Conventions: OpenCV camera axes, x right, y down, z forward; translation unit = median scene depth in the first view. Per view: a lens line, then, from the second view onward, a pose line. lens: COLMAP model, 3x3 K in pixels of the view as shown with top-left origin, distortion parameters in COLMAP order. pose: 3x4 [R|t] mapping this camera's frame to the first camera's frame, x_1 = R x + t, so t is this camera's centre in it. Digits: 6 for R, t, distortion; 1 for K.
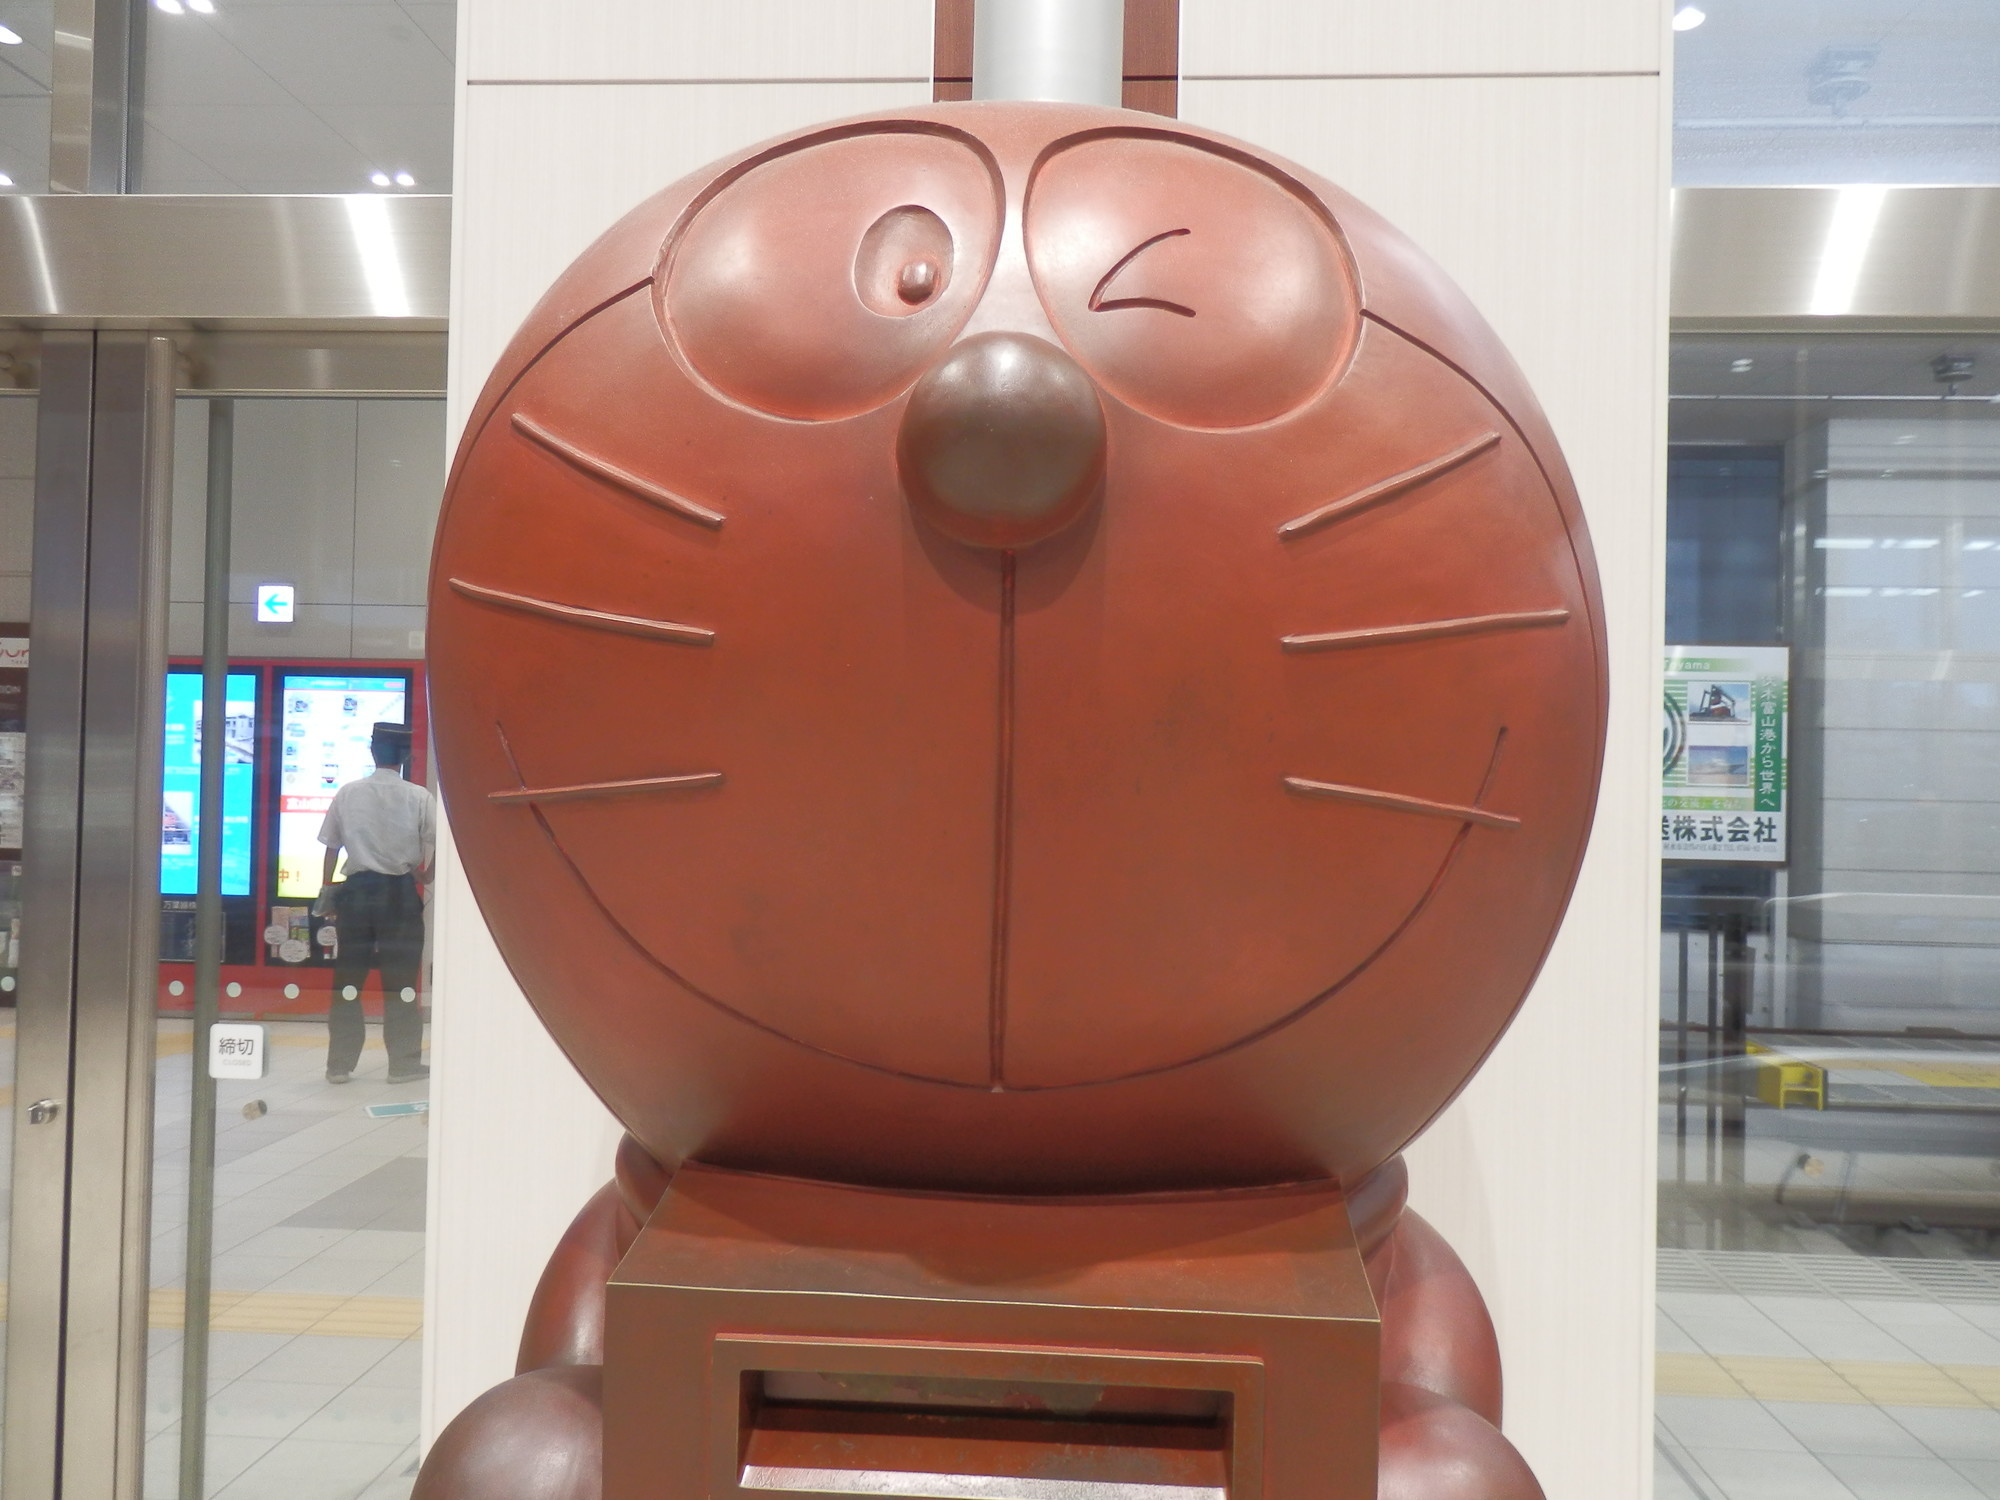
lens RADIAL K [[1475.3, 0, 1016.1], [0, 1475.3, 748.9], [0, 0, 1]] dist [-0.001060, 0.007922]
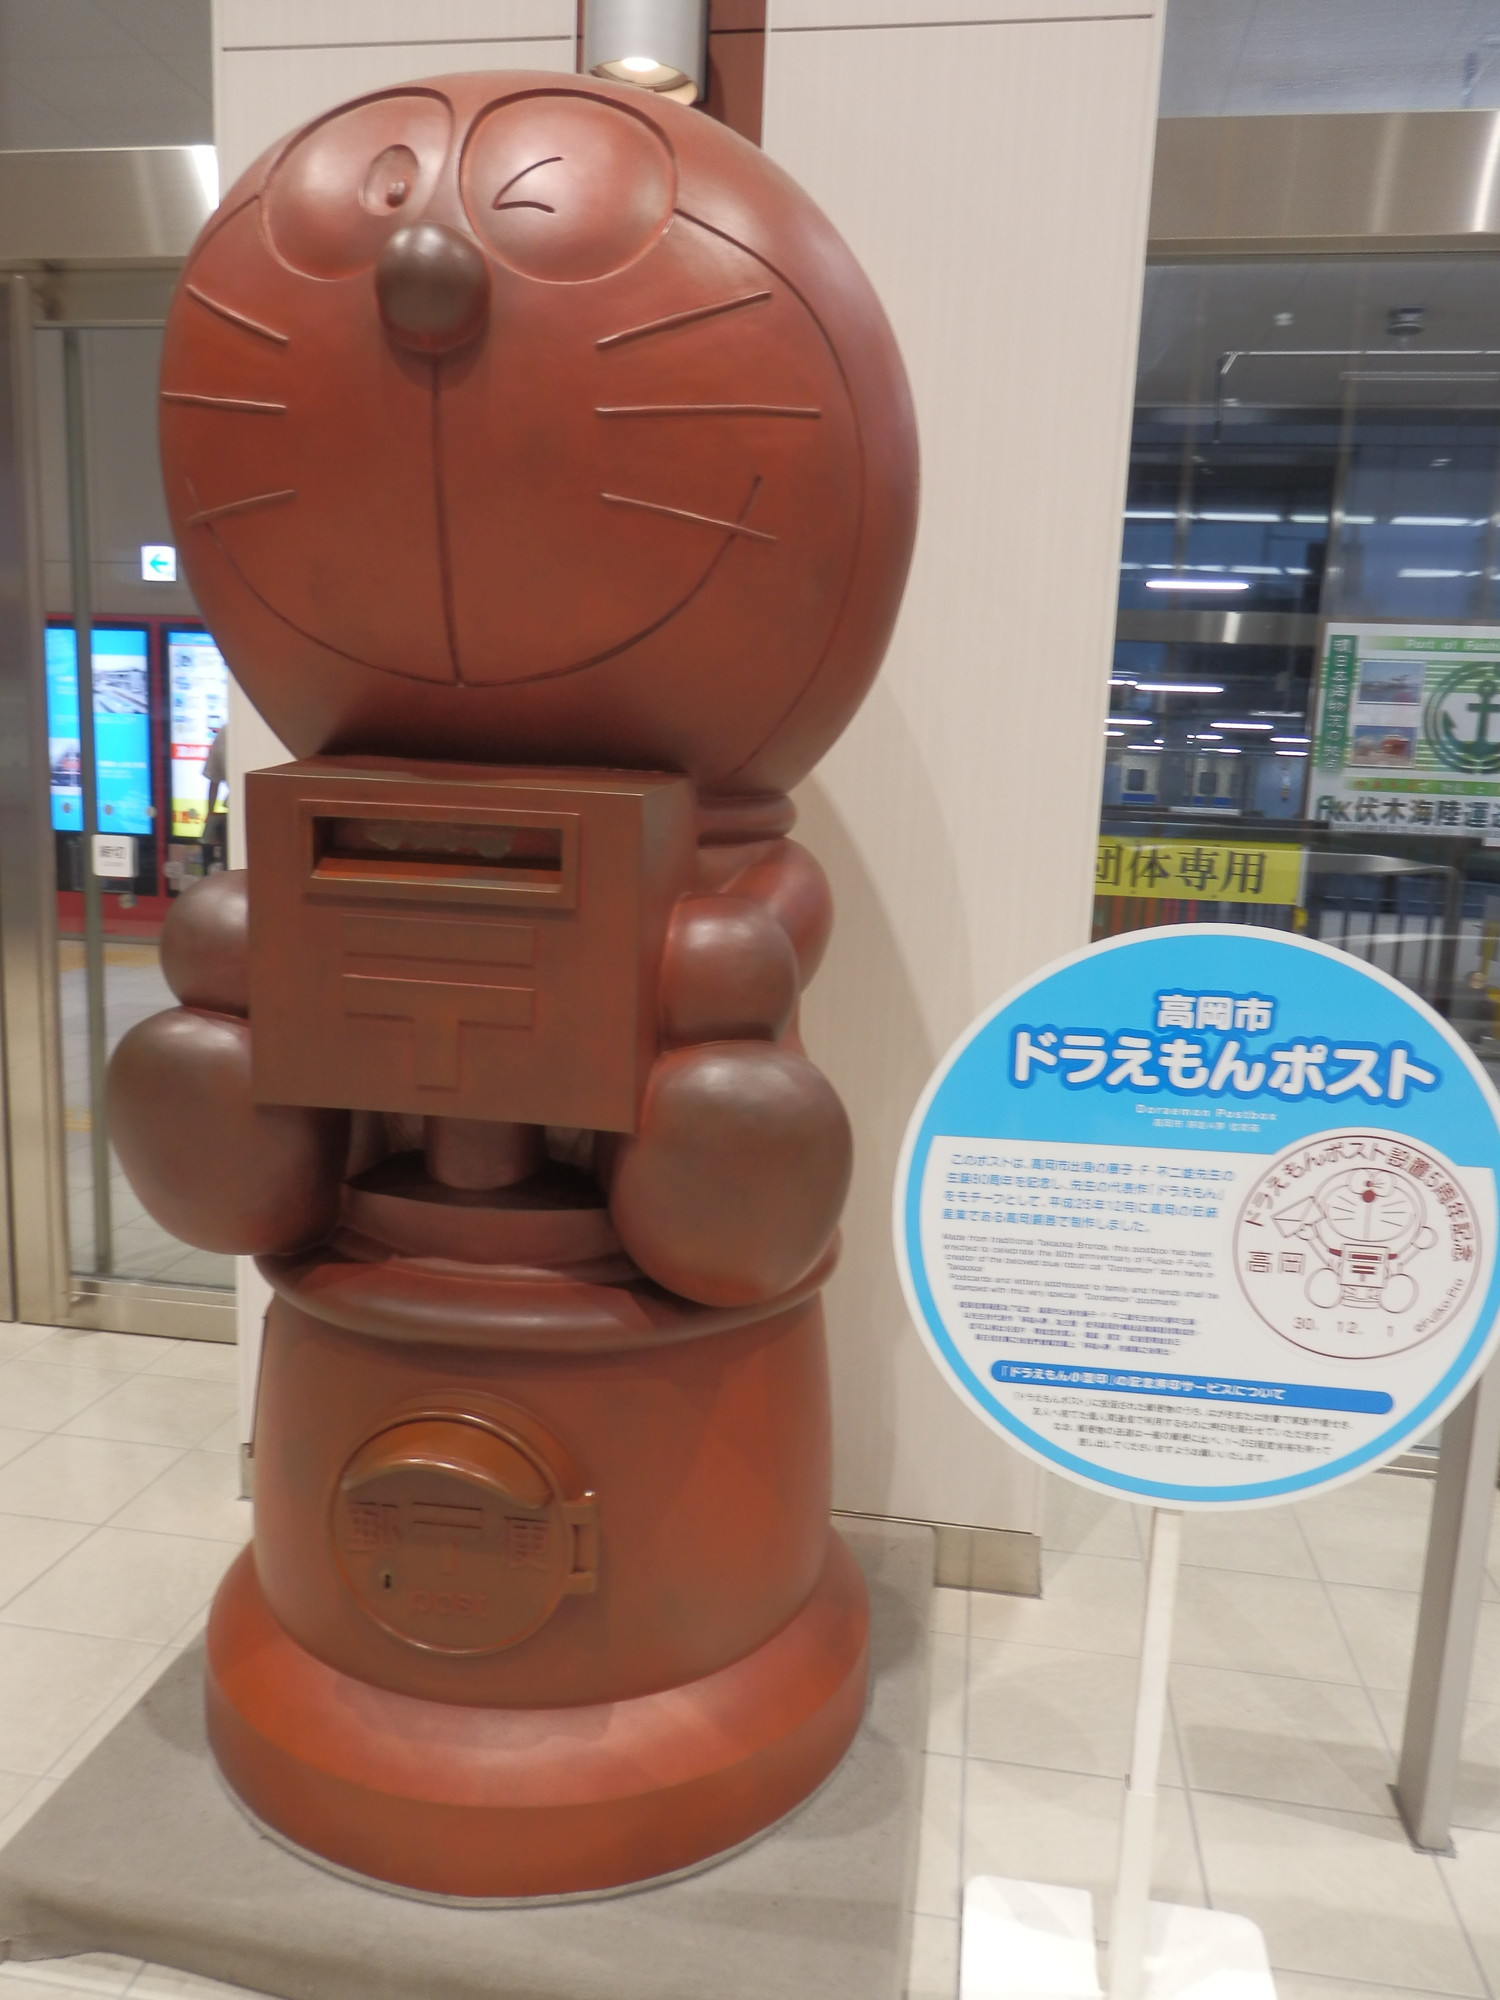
lens RADIAL K [[1475.3, 0, 749.6], [0, 1475.3, 1016.3], [0, 0, 1]] dist [-0.001060, 0.007922]
pose [[0.994370, 0.036839, -0.099353, 0.174465], [-0.018678, 0.983877, 0.177871, 0.099570], [0.104304, -0.175014, 0.979026, -0.257084]]
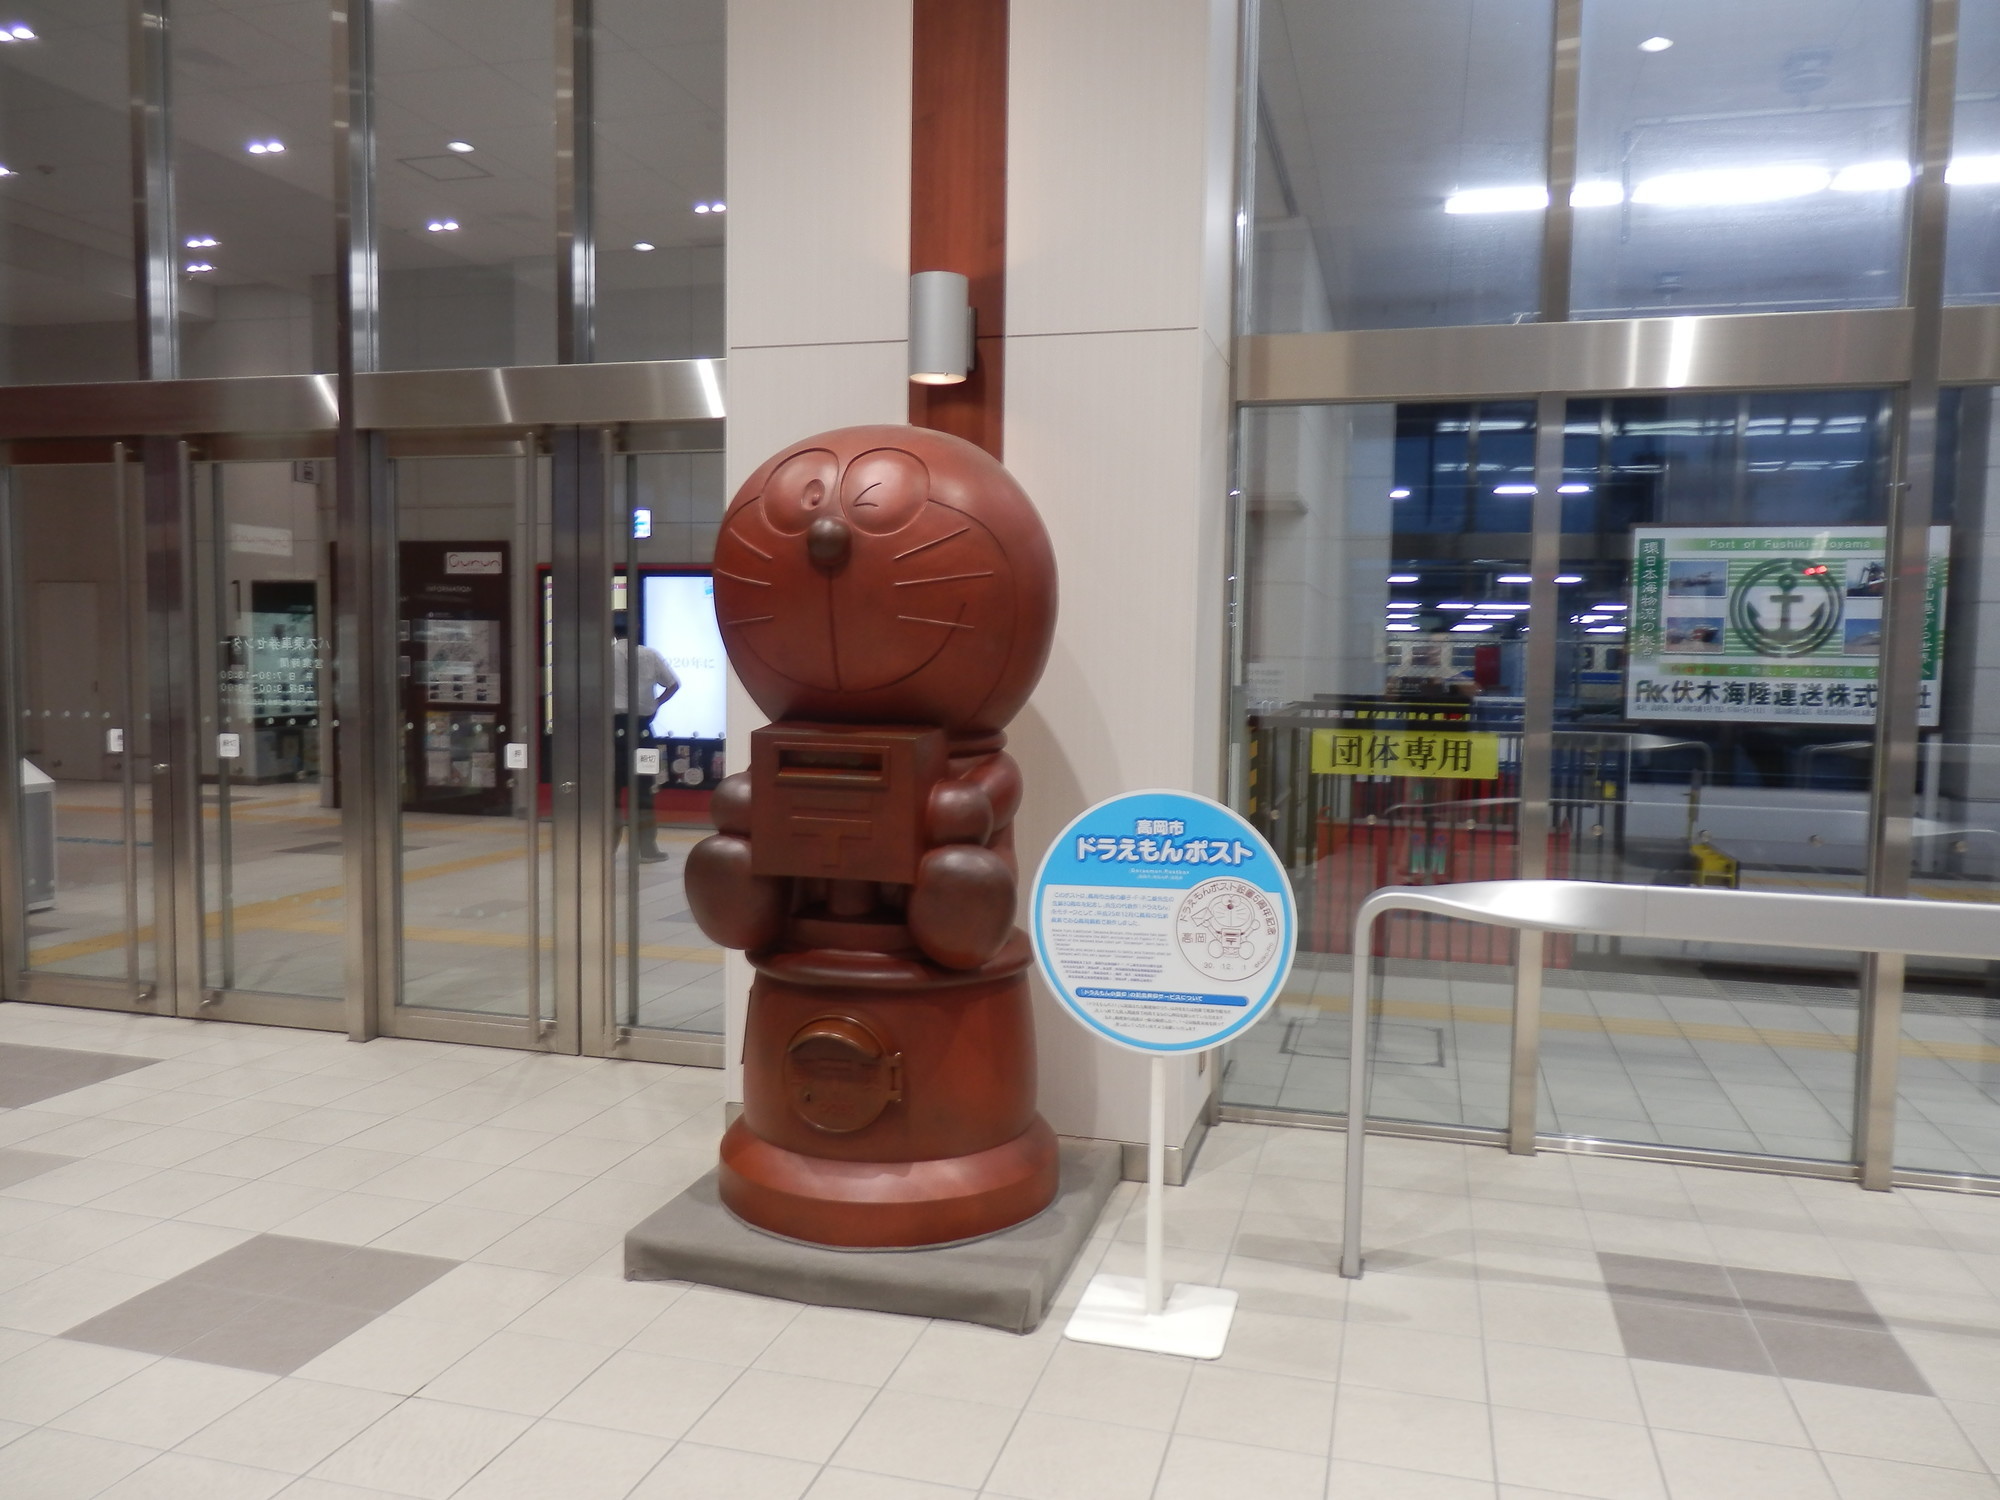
lens RADIAL K [[1475.3, 0, 1020.7], [0, 1475.3, 749.0], [0, 0, 1]] dist [-0.001060, 0.007922]
pose [[0.979100, 0.008570, -0.203199, 0.441447], [0.007320, 0.996980, 0.077317, 0.023618], [0.203248, -0.077189, 0.976080, -0.985719]]
